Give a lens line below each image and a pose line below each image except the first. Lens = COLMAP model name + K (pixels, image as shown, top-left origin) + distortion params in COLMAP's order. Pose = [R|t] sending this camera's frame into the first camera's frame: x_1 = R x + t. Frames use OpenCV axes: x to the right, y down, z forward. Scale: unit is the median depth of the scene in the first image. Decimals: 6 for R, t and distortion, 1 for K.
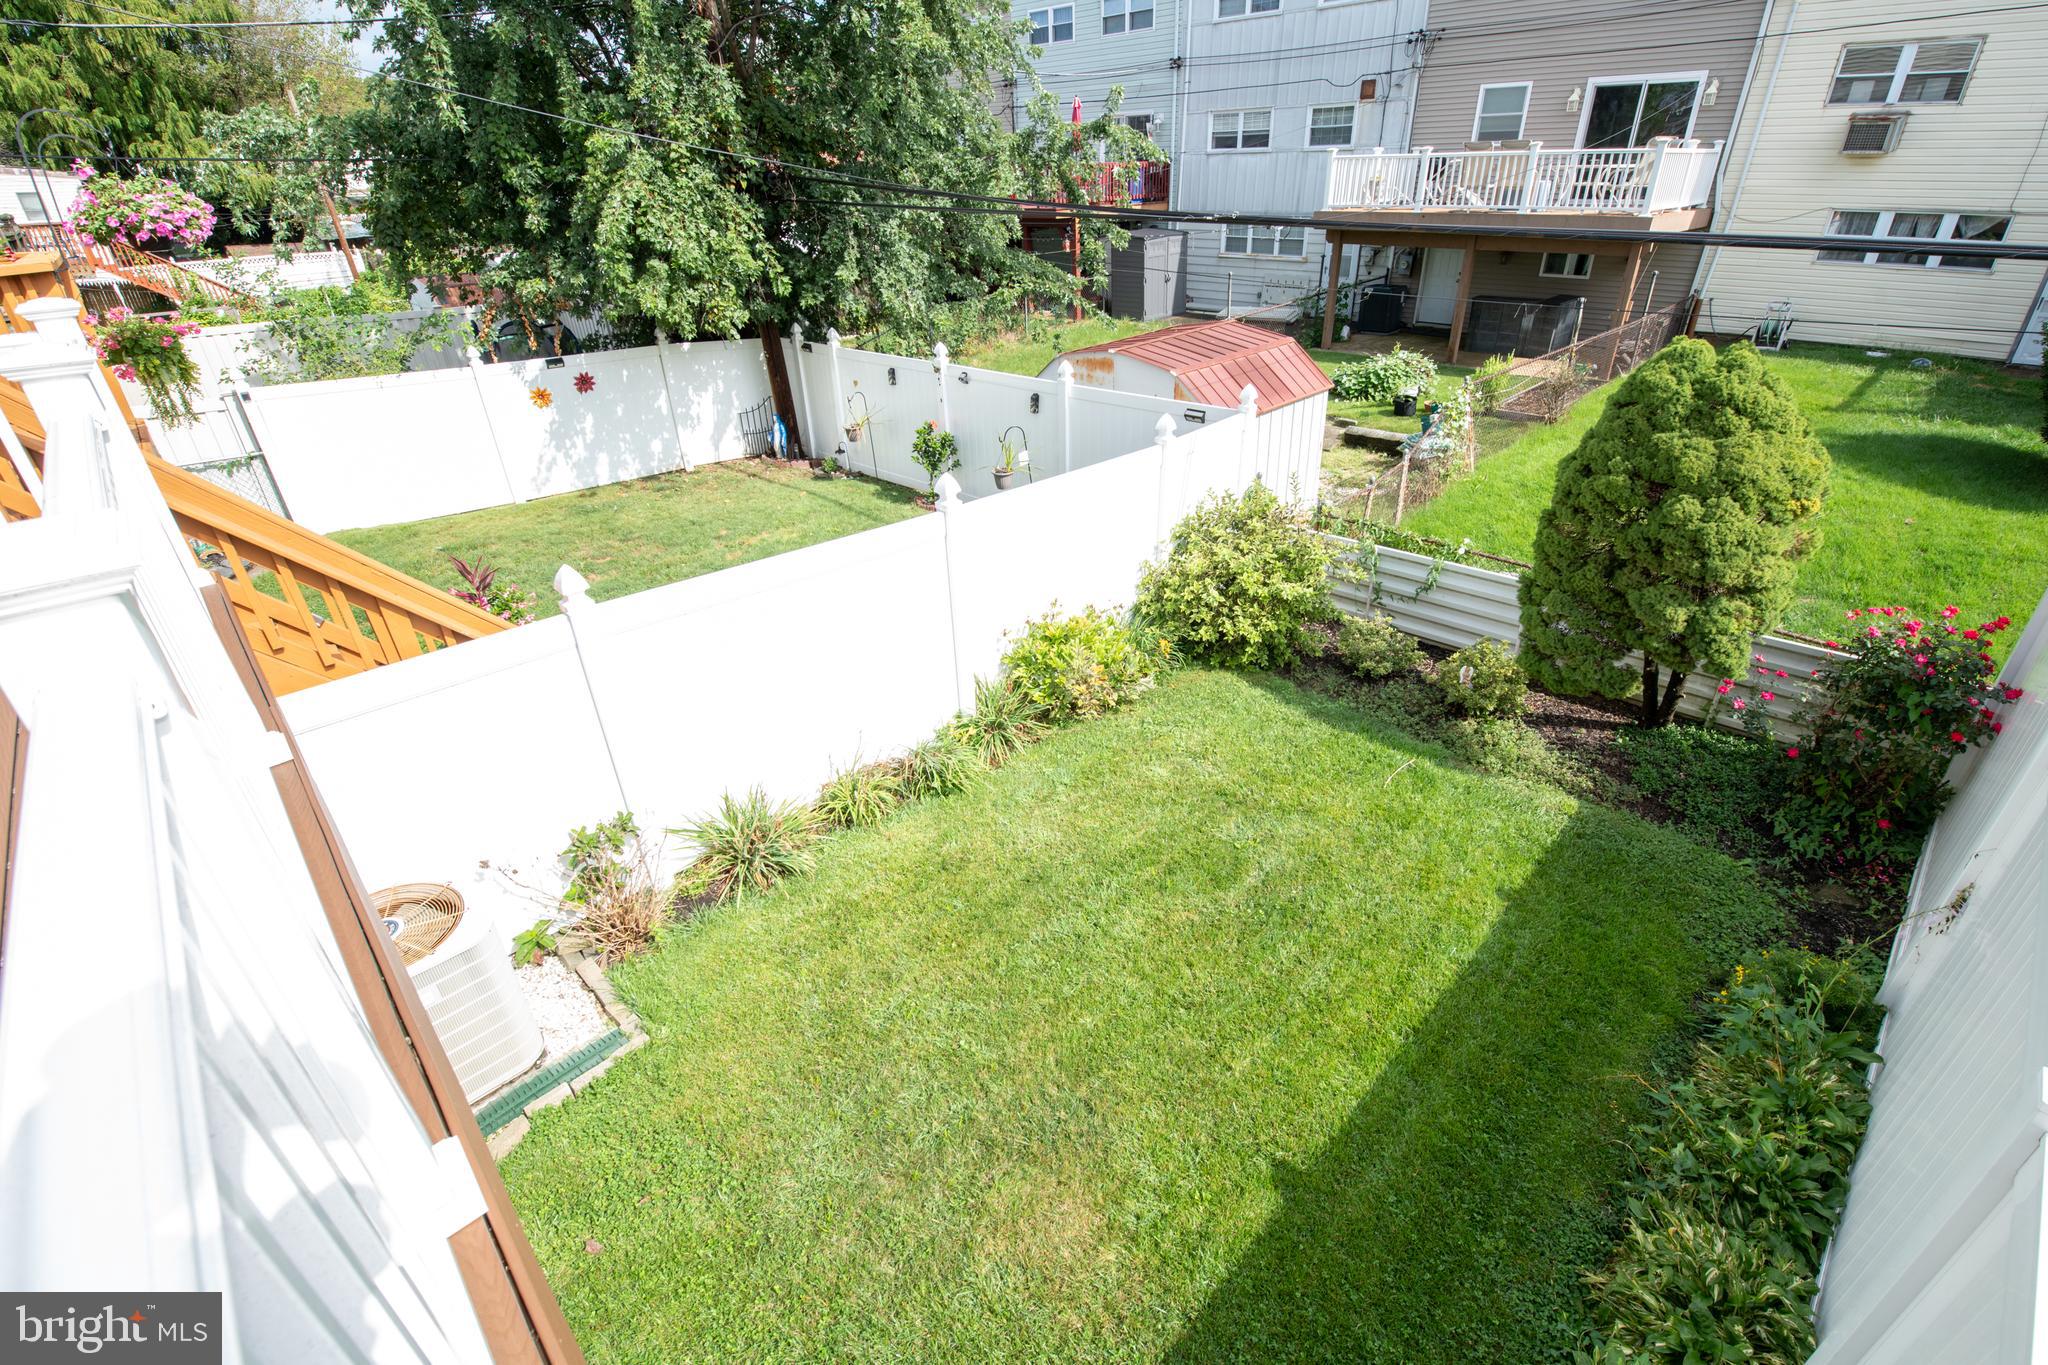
lens RADIAL K [[900.8, 0, 1057.4], [0, 900.8, 692.9], [0, 0, 1]] dist [-0.014364, -0.002982]
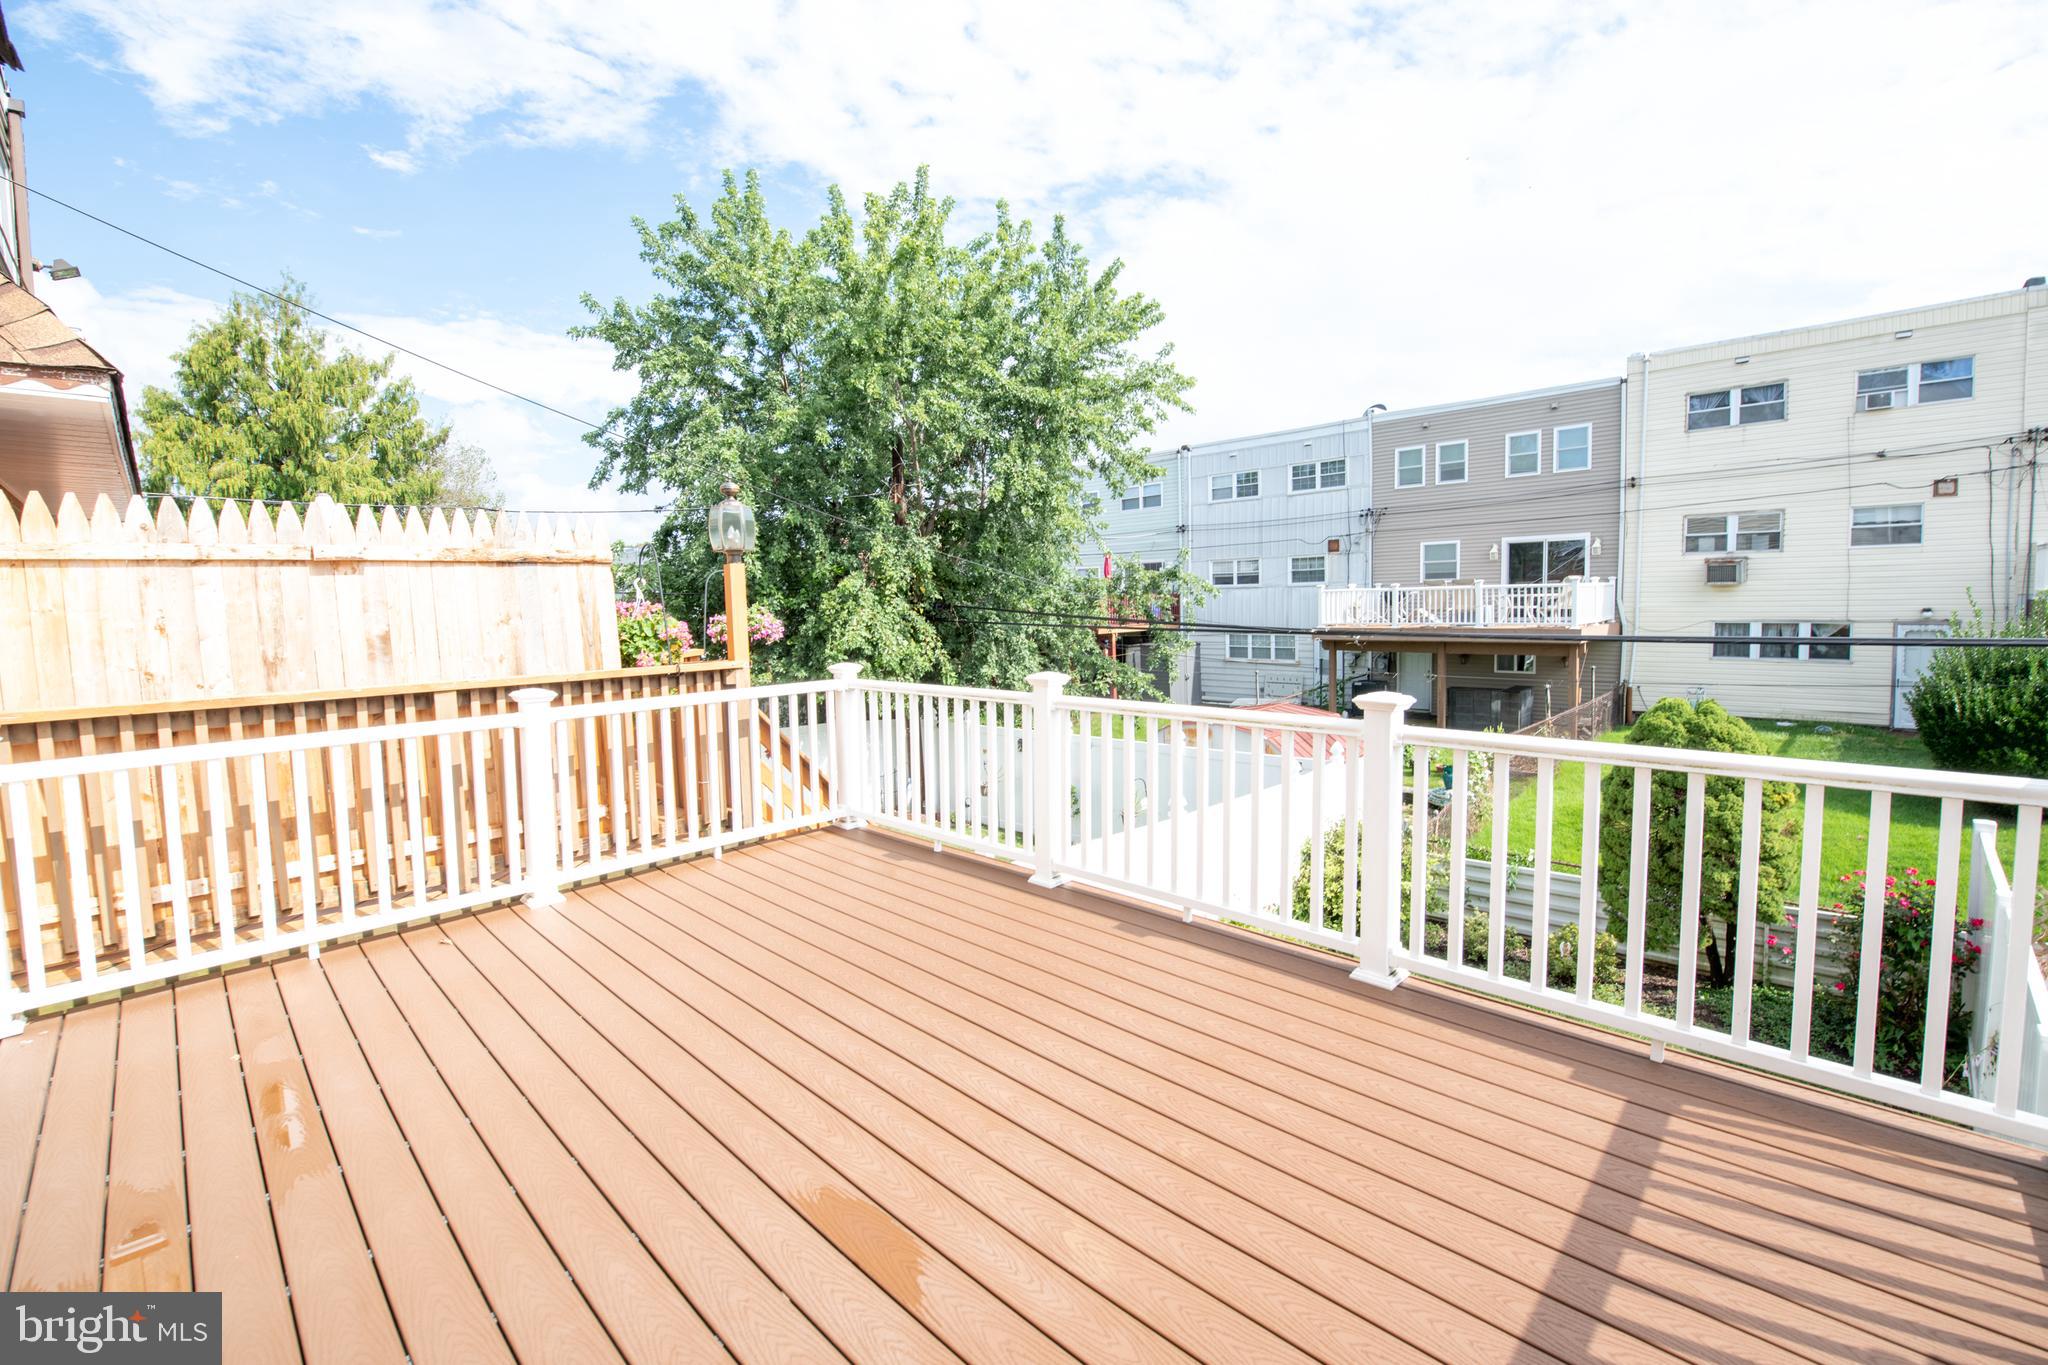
lens RADIAL K [[900.8, 0, 1026.4], [0, 900.8, 668.1], [0, 0, 1]] dist [-0.014364, -0.002982]
pose [[0.999894, -0.003084, 0.014218, -0.161665], [0.008959, 0.900505, -0.434753, 0.082300], [-0.011463, 0.434834, 0.900437, -0.151576]]
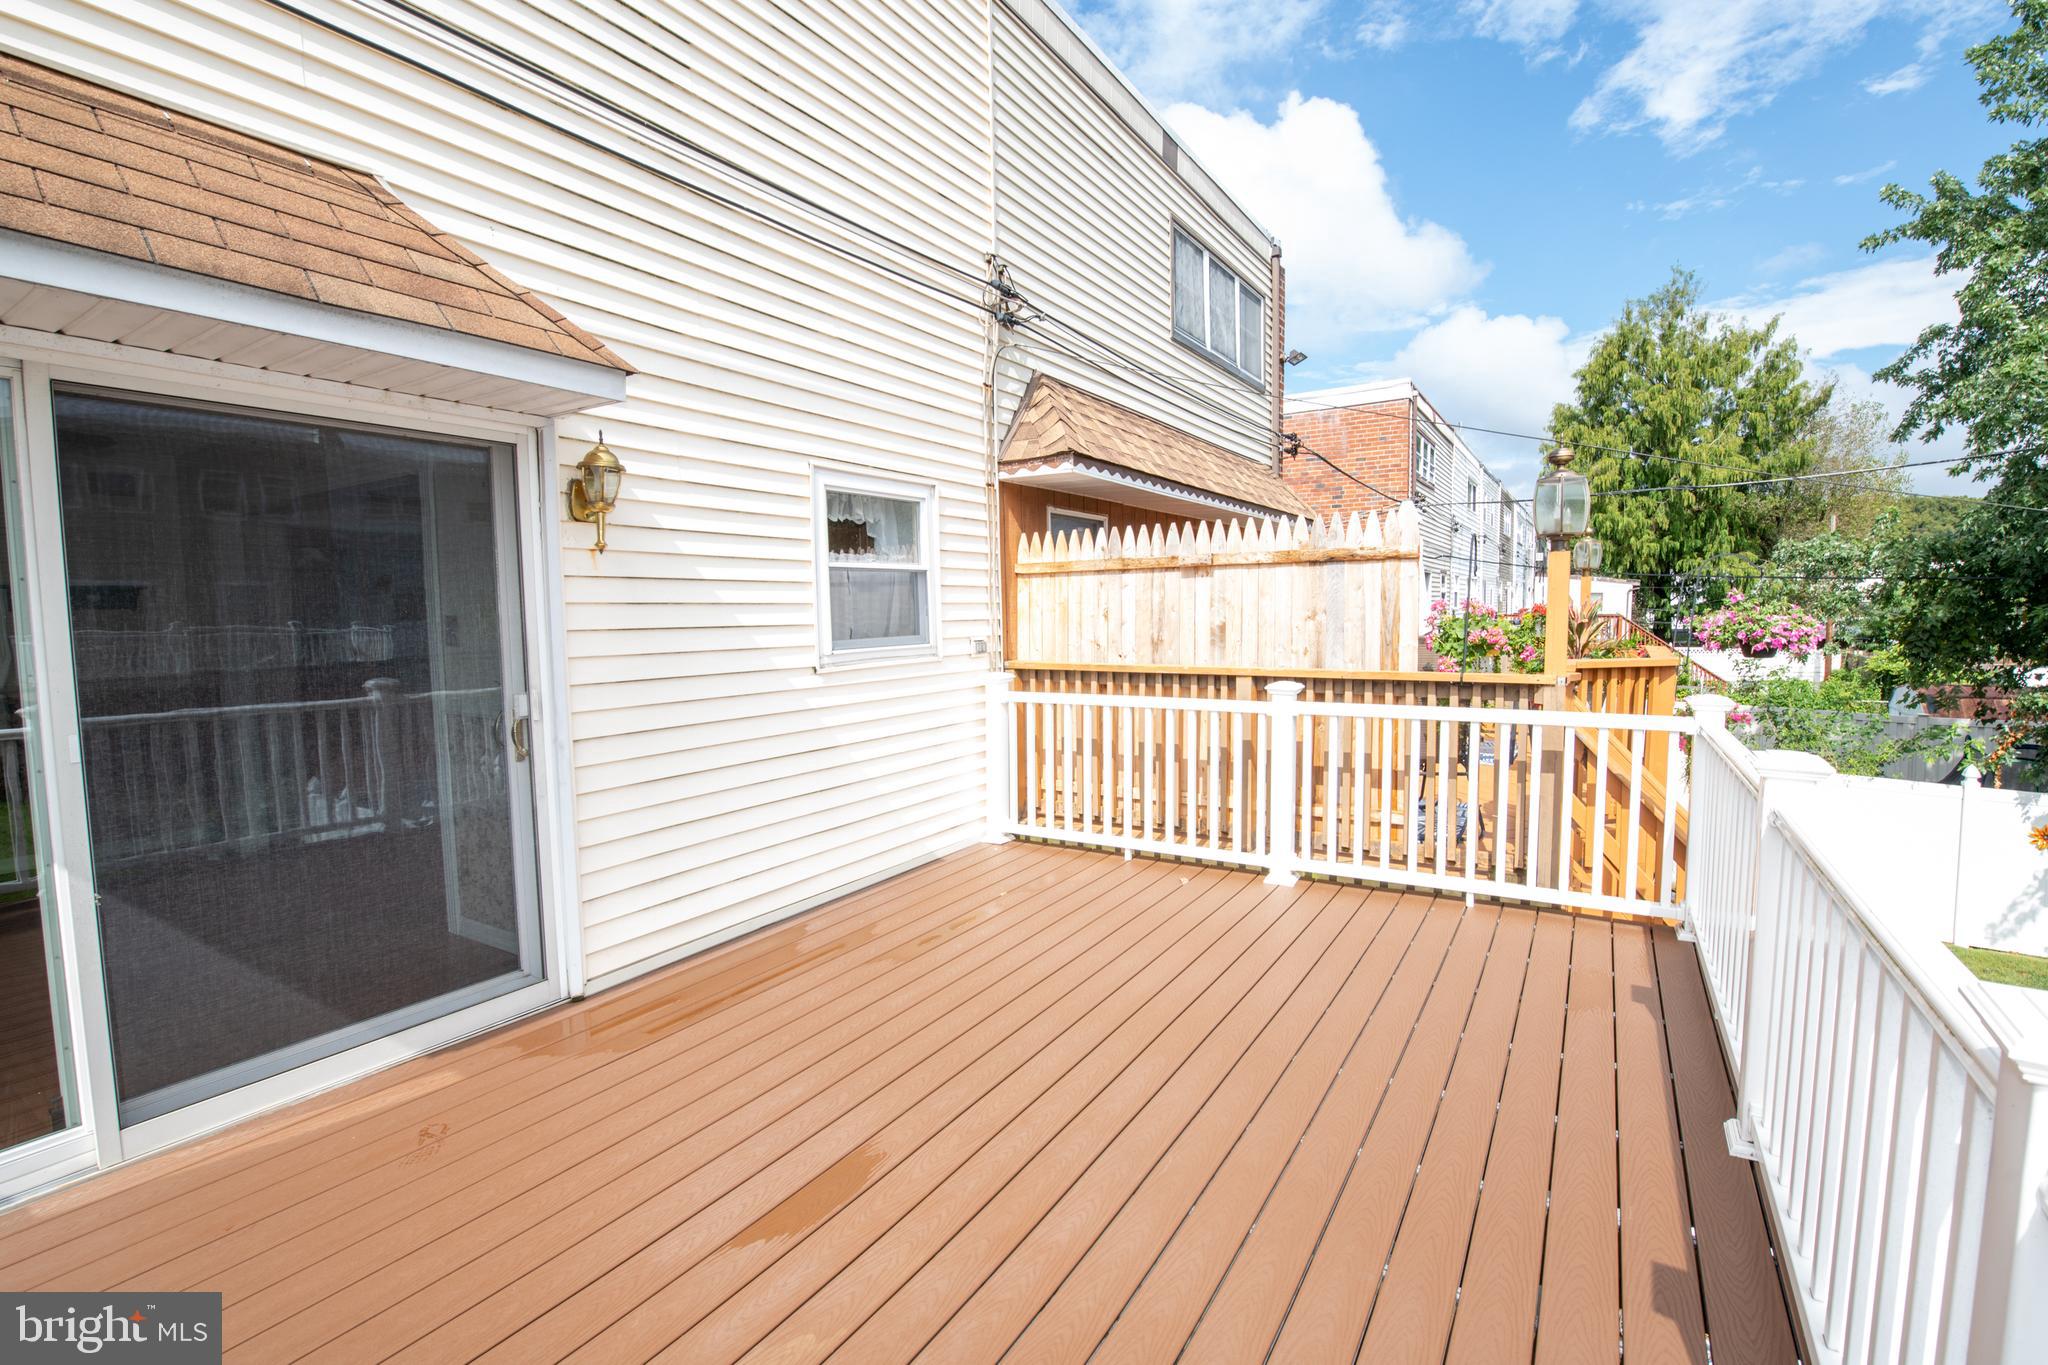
lens RADIAL K [[900.8, 0, 1016.2], [0, 900.8, 670.5], [0, 0, 1]] dist [-0.014364, -0.002982]
pose [[0.220502, 0.085121, -0.971665, -0.028051], [-0.482387, 0.875345, -0.032786, 0.007899], [0.847751, 0.475948, 0.234076, -0.031510]]
